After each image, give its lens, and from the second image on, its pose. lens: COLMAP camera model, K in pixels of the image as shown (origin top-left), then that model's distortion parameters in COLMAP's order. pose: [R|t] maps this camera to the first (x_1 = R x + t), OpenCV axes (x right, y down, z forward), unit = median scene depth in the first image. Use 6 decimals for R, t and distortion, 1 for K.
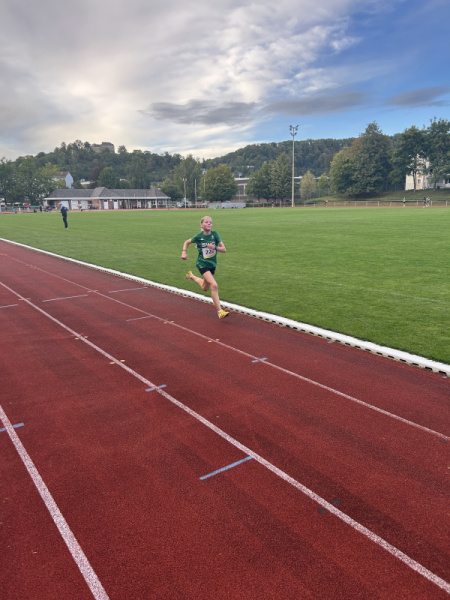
lens RADIAL K [[452.2, 0, 225.0], [0, 452.2, 300.0], [0, 0, 1]] dist [0.056952, -0.082264]
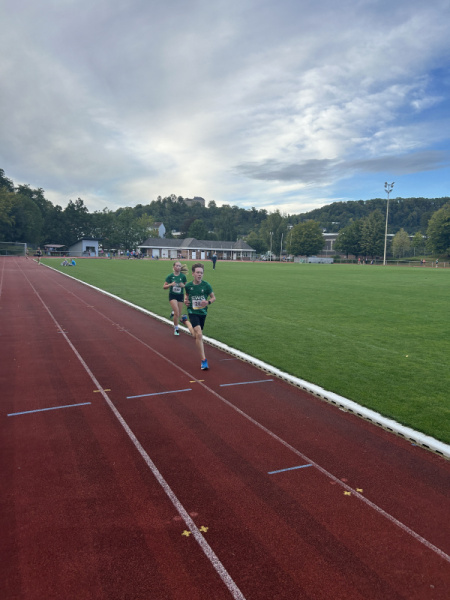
lens RADIAL K [[449.6, 0, 226.4], [0, 449.6, 301.4], [0, 0, 1]] dist [0.071768, -0.084888]
pose [[0.983680, 0.061488, -0.169094, -0.008722], [-0.079629, 0.991522, -0.102678, -0.004584], [0.161347, 0.114468, 0.980237, 0.020199]]
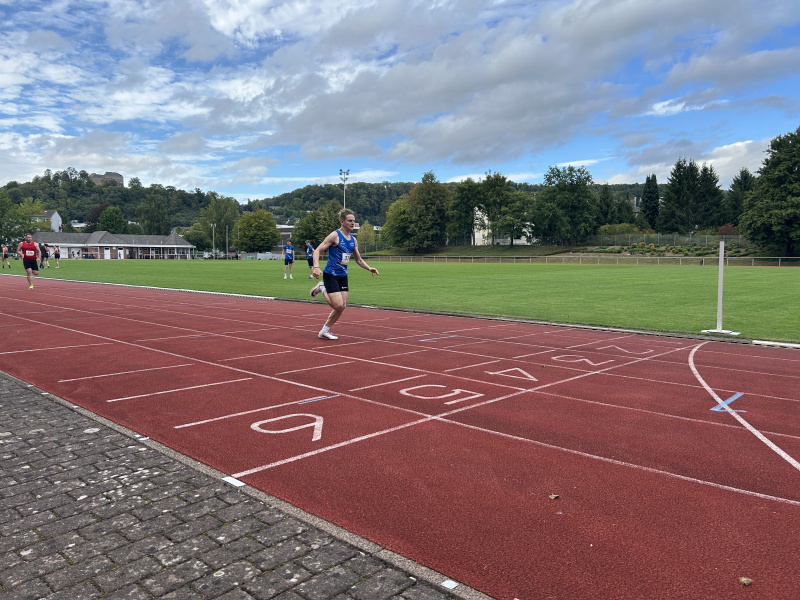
lens RADIAL K [[603.0, 0, 402.6], [0, 603.0, 302.6], [0, 0, 1]] dist [0.056952, -0.082264]
pose [[0.979881, 0.007205, 0.199452, 0.025180], [0.020213, 0.990627, -0.135091, 0.023248], [-0.198556, 0.136404, 0.970551, -0.092460]]
